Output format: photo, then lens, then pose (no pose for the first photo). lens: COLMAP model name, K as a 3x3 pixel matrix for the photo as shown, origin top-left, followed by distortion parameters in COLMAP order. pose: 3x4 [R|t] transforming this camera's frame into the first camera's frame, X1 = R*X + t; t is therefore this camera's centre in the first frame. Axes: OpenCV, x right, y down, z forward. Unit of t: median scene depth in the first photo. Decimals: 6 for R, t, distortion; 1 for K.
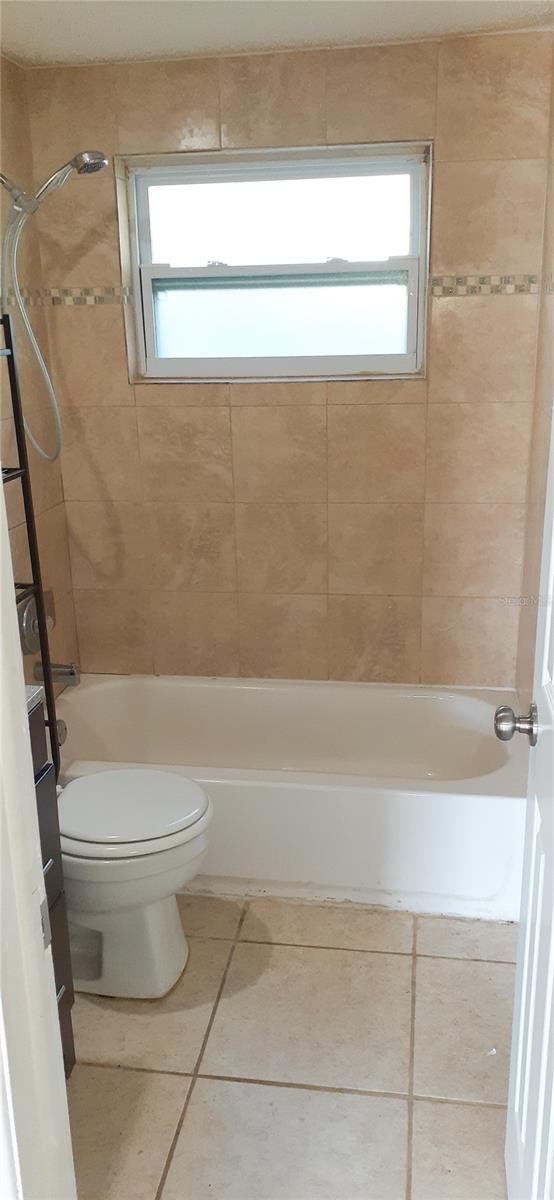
lens RADIAL K [[942.1, 0, 277.0], [0, 942.1, 600.0], [0, 0, 1]] dist [-0.004402, -0.003573]
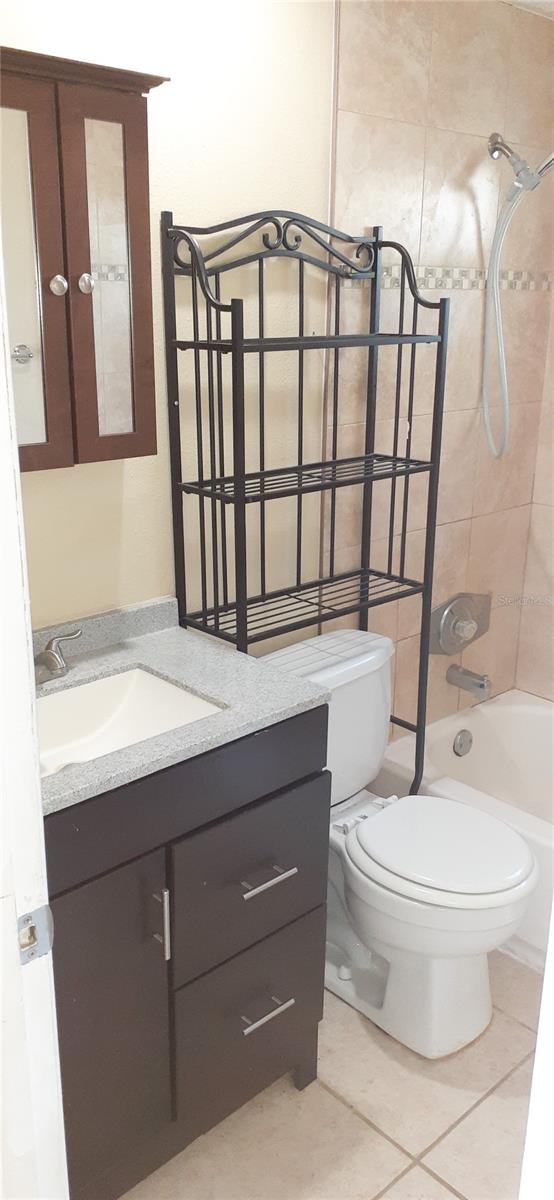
lens RADIAL K [[942.1, 0, 277.0], [0, 942.1, 600.0], [0, 0, 1]] dist [-0.004402, -0.003573]
pose [[0.781530, 0.206226, -0.588797, 0.200850], [-0.198307, 0.976954, 0.078958, -0.049924], [0.591511, 0.055055, 0.804415, 0.161526]]
